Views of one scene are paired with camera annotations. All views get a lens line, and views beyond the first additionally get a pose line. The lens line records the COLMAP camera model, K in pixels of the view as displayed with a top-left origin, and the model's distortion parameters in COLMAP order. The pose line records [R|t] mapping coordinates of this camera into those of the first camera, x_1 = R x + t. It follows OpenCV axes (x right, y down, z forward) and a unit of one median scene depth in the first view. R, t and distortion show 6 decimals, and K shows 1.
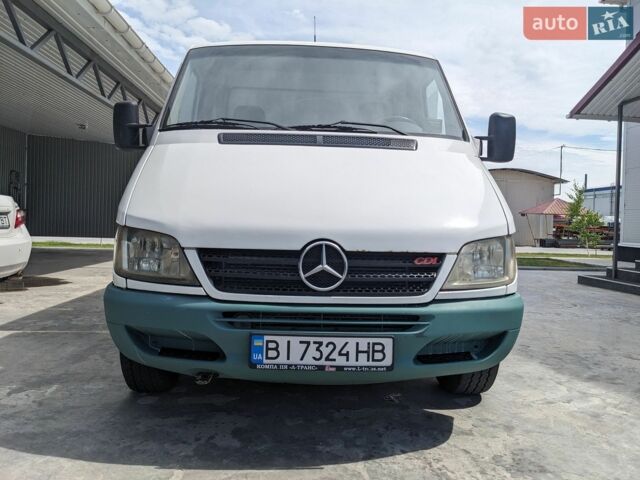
lens RADIAL K [[487.0, 0, 318.9], [0, 487.0, 227.7], [0, 0, 1]] dist [0.004175, 0.001967]
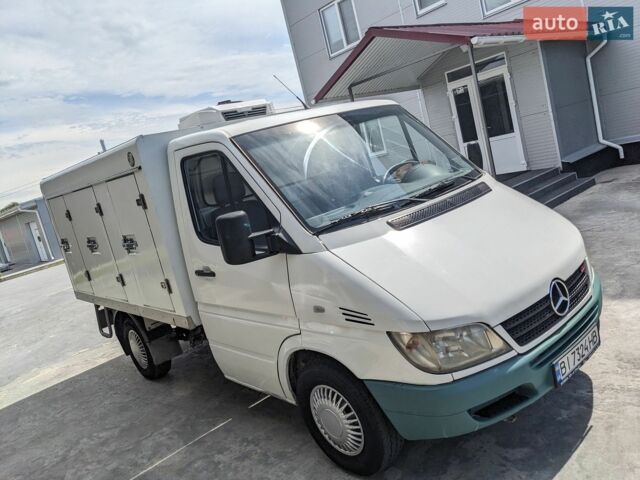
lens RADIAL K [[492.2, 0, 320.0], [0, 492.2, 240.0], [0, 0, 1]] dist [-0.000524, 0.001606]
pose [[0.763270, -0.308713, 0.567551, -1.174186], [0.267091, 0.950648, 0.157898, -0.449814], [-0.588286, 0.031069, 0.808056, 0.242896]]
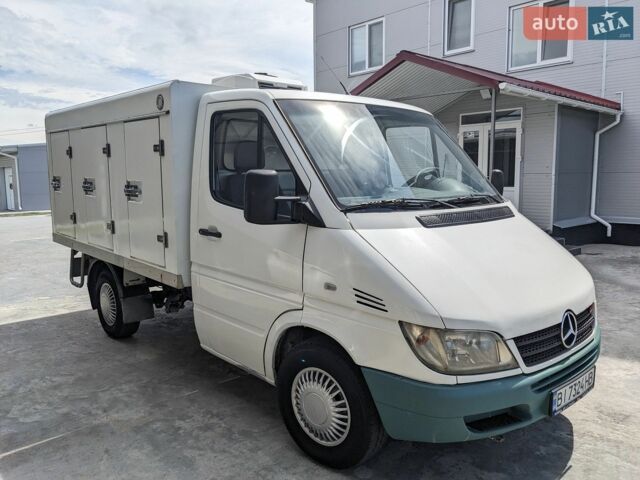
lens RADIAL K [[494.2, 0, 318.5], [0, 494.2, 242.2], [0, 0, 1]] dist [0.003218, -0.003362]
pose [[0.783405, -0.113860, 0.610993, -1.279376], [0.036285, 0.989778, 0.137924, -0.357955], [-0.620452, -0.085880, 0.779528, 0.345229]]
